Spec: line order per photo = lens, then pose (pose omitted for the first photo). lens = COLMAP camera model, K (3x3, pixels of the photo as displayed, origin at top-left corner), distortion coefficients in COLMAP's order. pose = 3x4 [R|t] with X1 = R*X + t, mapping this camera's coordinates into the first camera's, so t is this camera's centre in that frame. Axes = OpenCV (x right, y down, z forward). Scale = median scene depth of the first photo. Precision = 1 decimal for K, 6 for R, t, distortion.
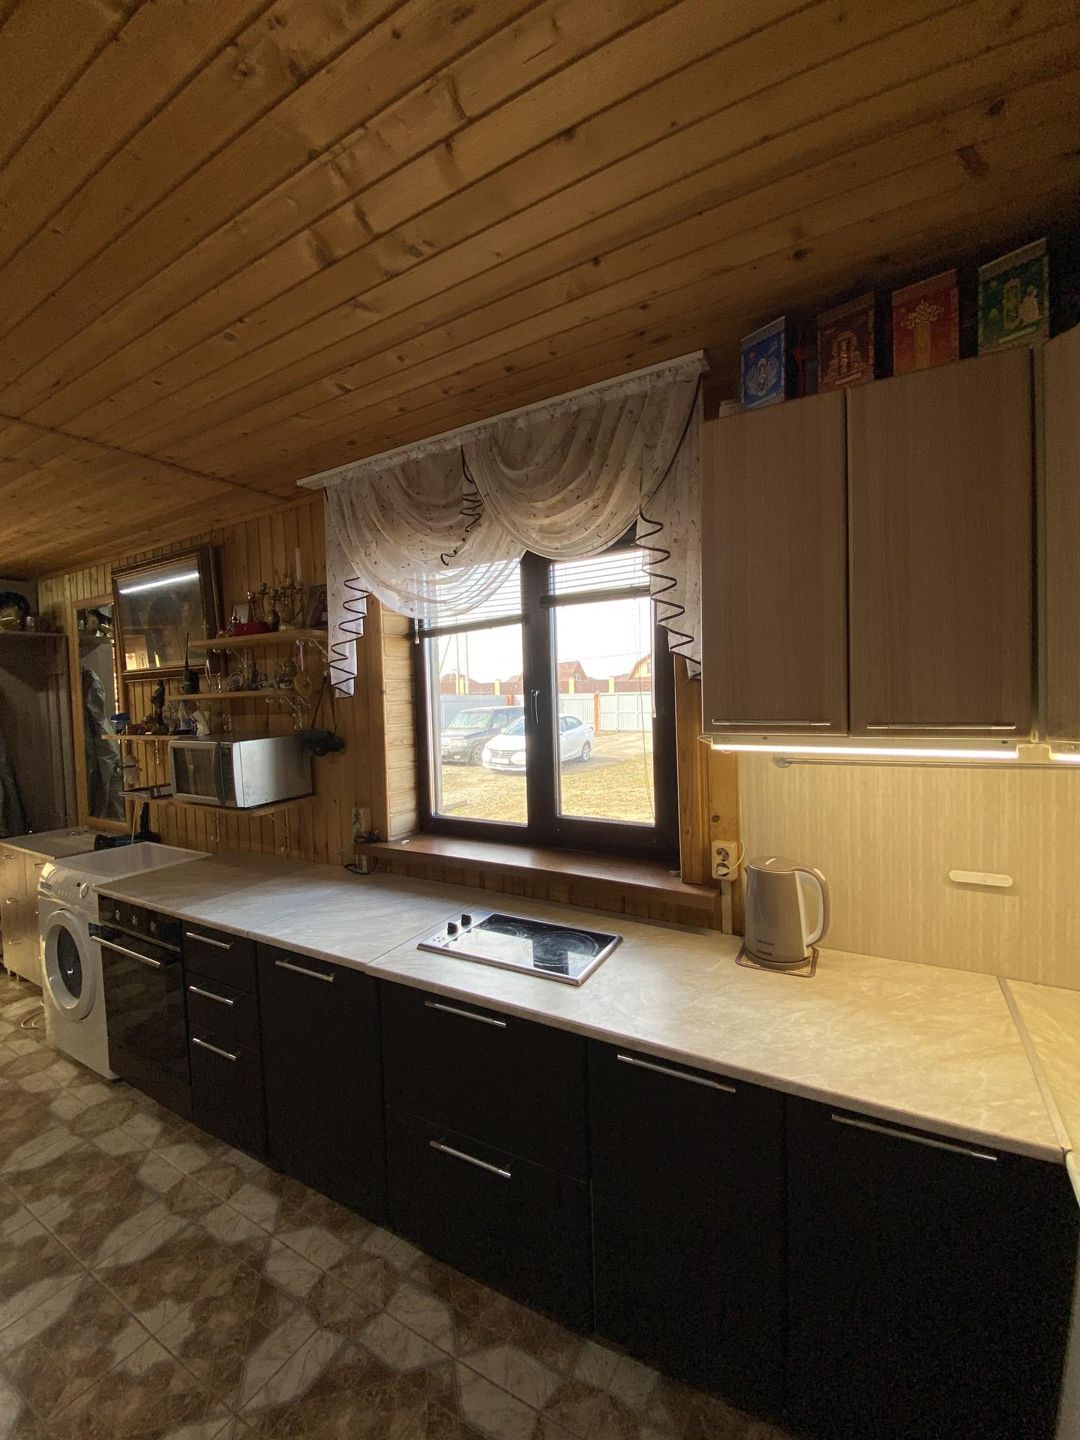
lens RADIAL K [[590.6, 0, 542.0], [0, 590.6, 709.7], [0, 0, 1]] dist [-0.015958, -0.002165]
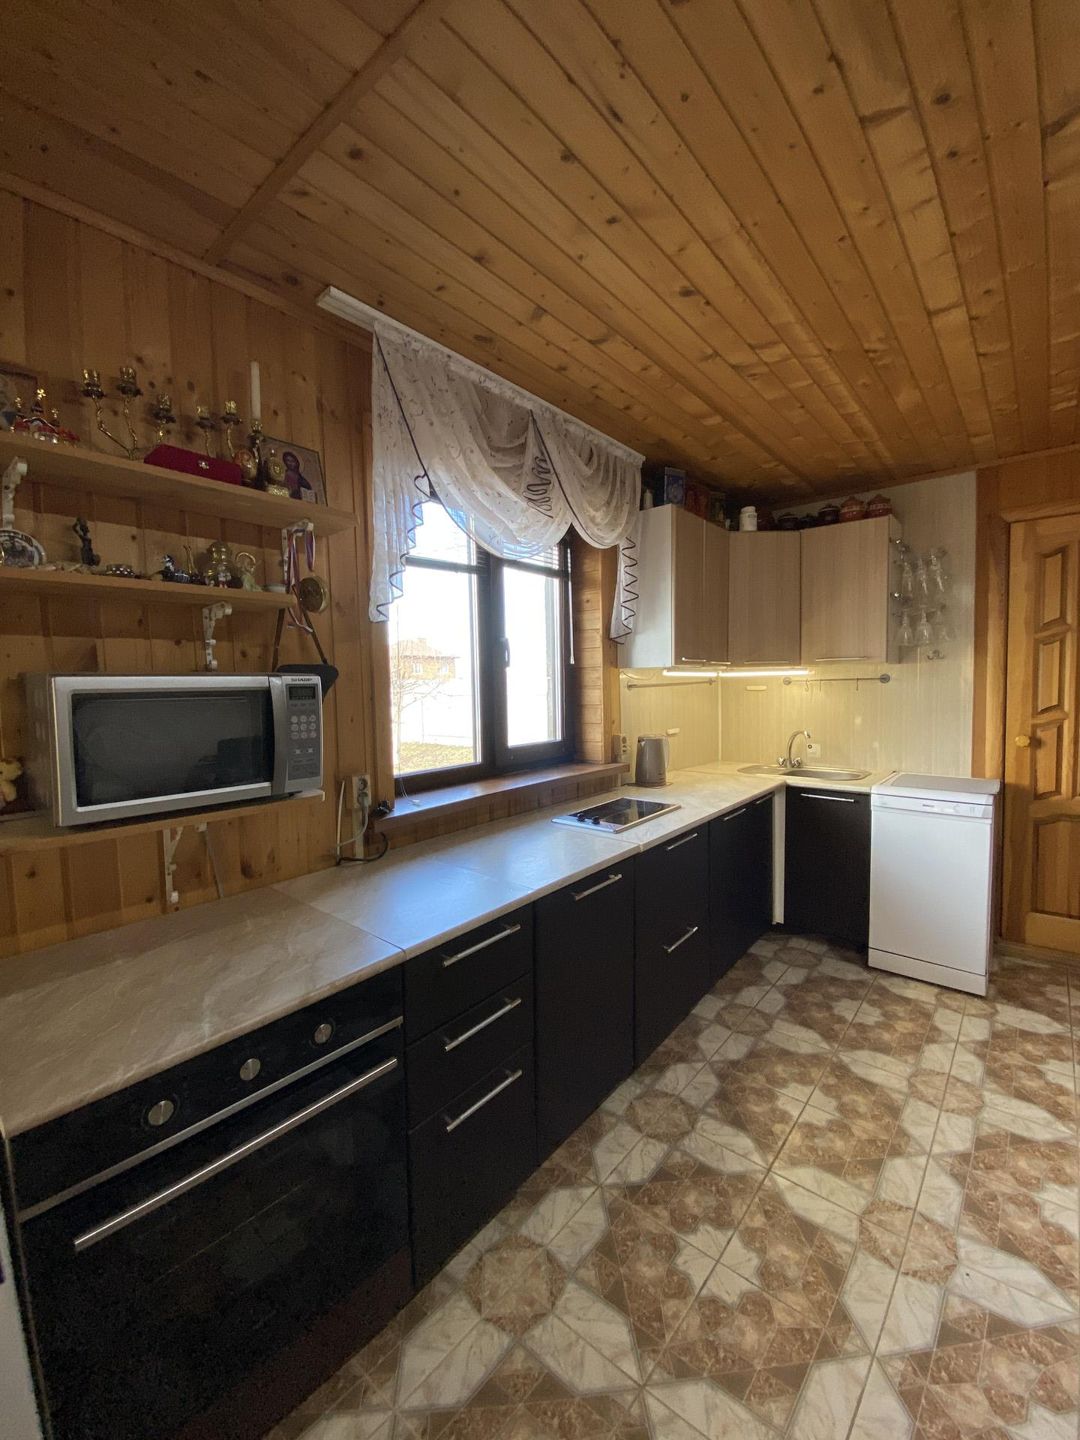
lens RADIAL K [[590.6, 0, 544.7], [0, 590.6, 723.6], [0, 0, 1]] dist [-0.015958, -0.002165]
pose [[0.166246, -0.030929, 0.985599, -1.354145], [0.047456, 0.998601, 0.023333, 0.131701], [-0.984942, 0.042893, 0.167481, 0.876042]]
